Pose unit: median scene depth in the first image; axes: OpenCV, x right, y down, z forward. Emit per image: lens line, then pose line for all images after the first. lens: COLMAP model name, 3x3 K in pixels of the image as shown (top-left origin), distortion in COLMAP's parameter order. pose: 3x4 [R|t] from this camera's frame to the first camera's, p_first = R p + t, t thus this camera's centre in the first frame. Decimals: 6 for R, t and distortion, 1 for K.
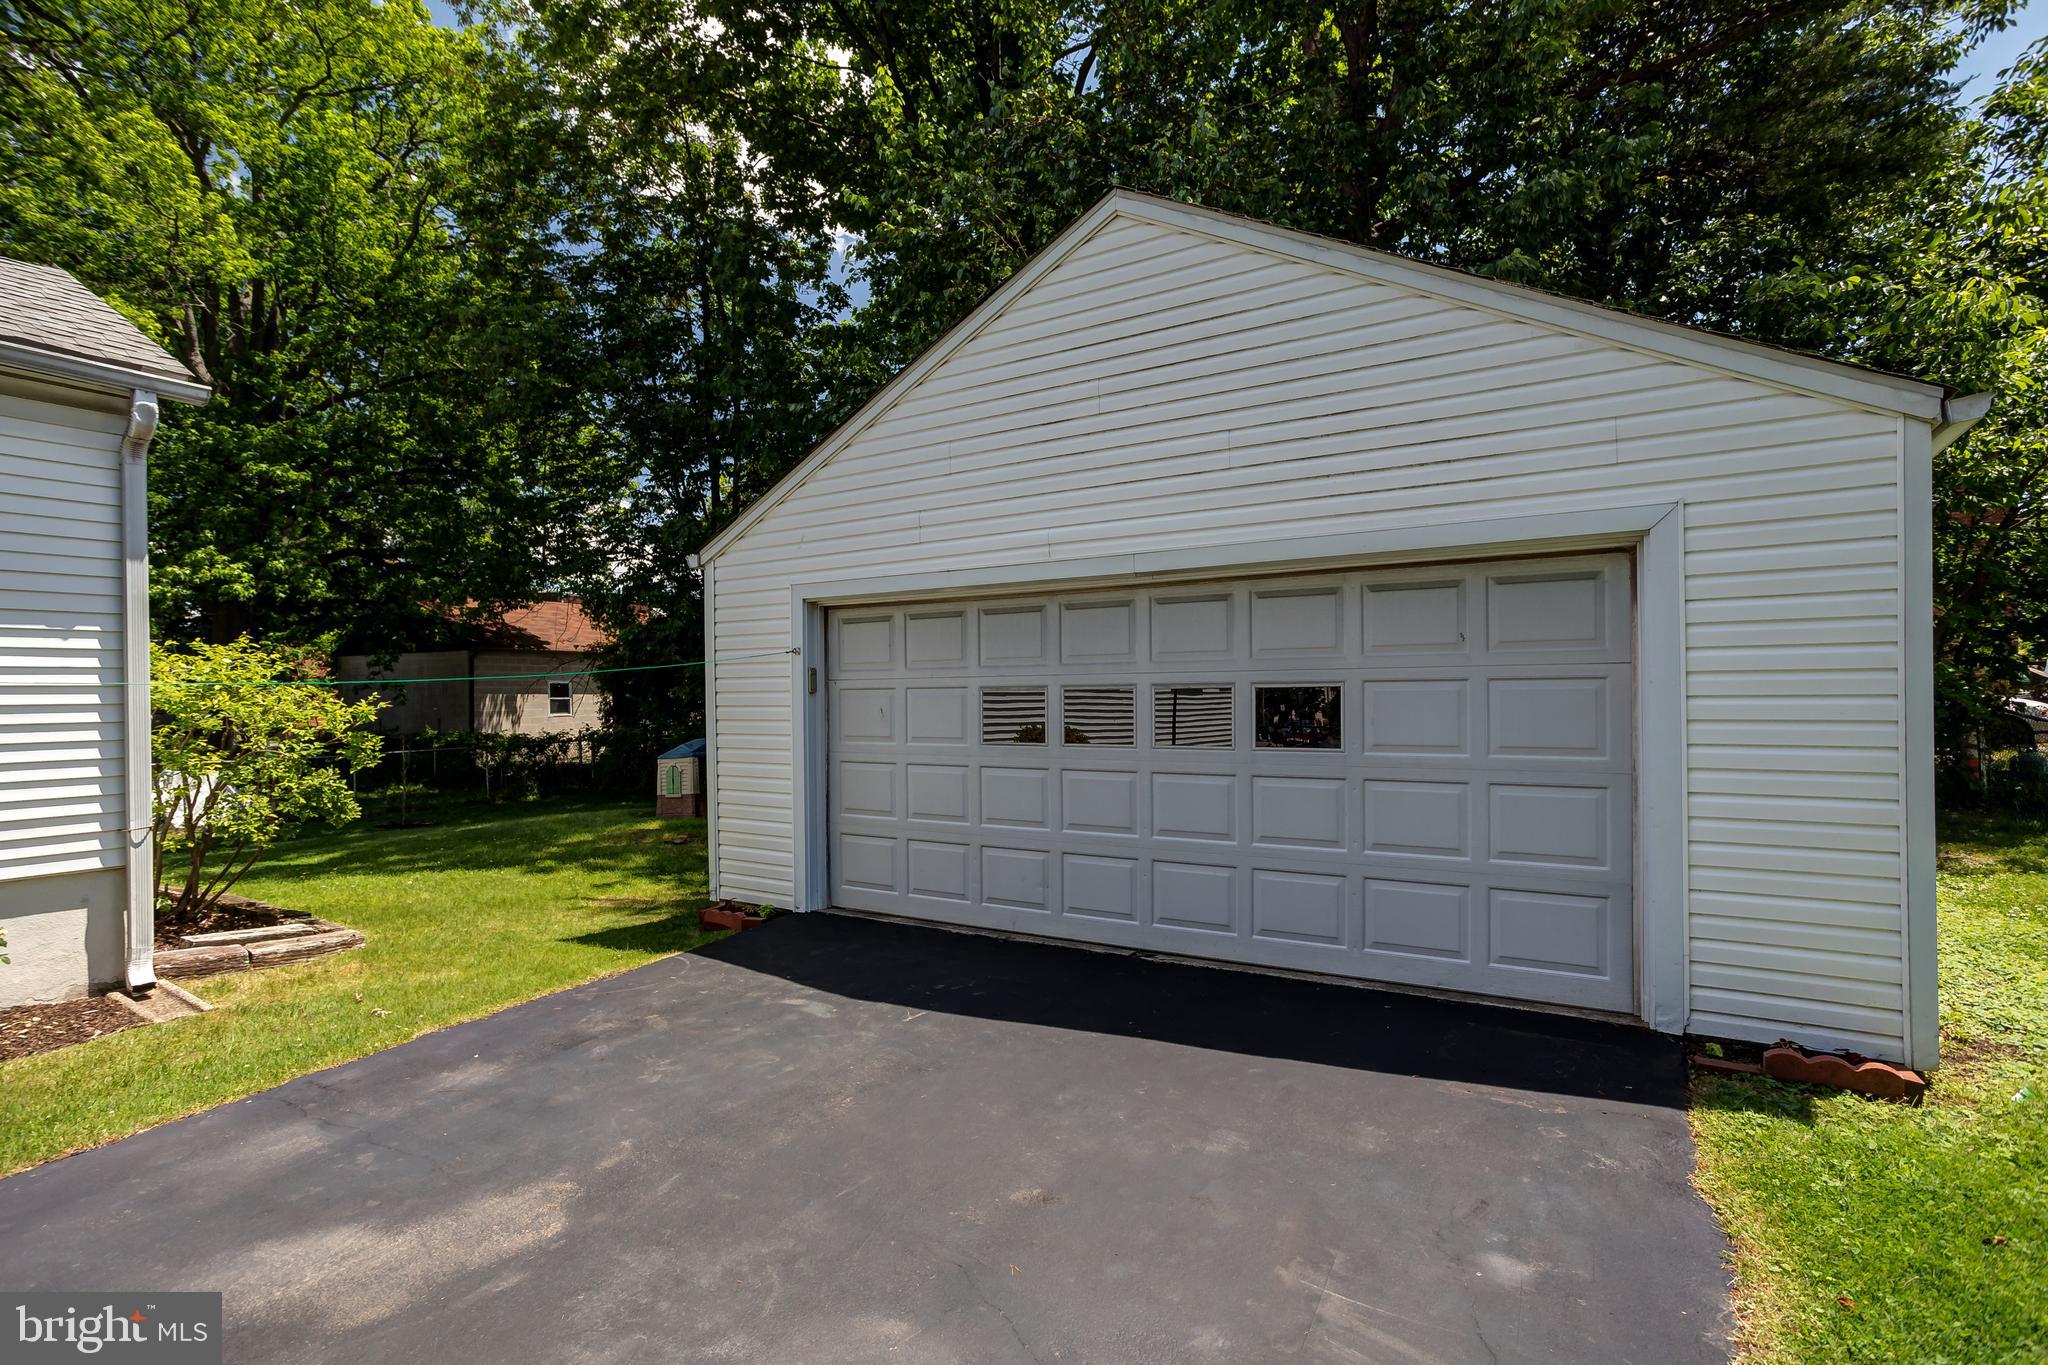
lens RADIAL K [[991.0, 0, 1028.4], [0, 991.0, 697.5], [0, 0, 1]] dist [-0.028813, 0.018210]
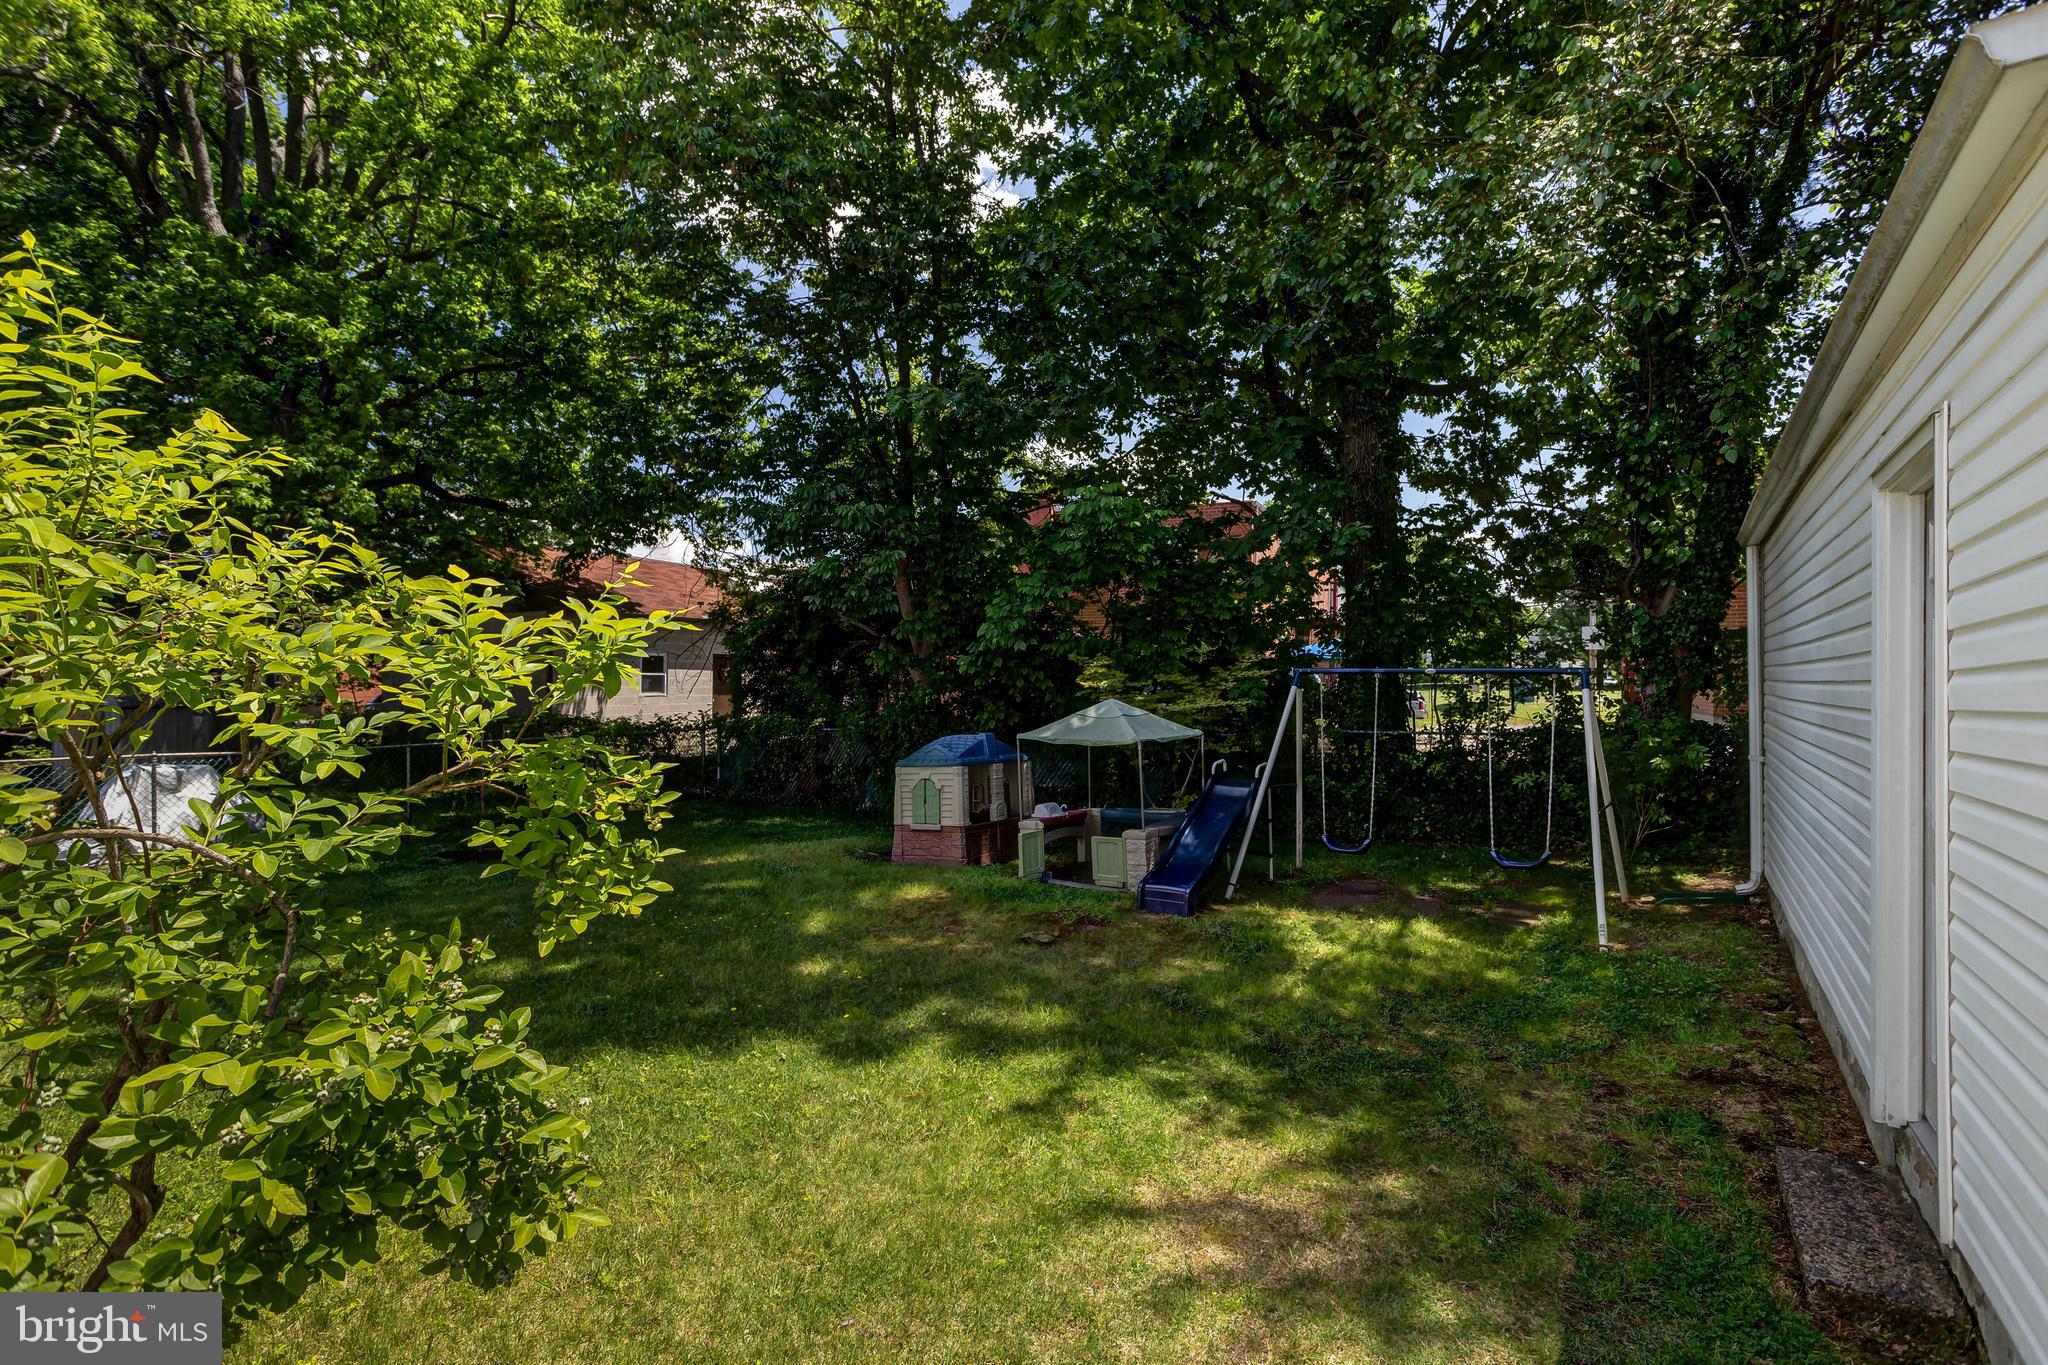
lens RADIAL K [[991.0, 0, 1016.7], [0, 991.0, 680.2], [0, 0, 1]] dist [-0.028813, 0.018210]
pose [[0.999247, 0.014175, -0.036124, -0.249407], [-0.014374, 0.999883, -0.005261, 0.009371], [0.036045, 0.005776, 0.999333, 0.341494]]
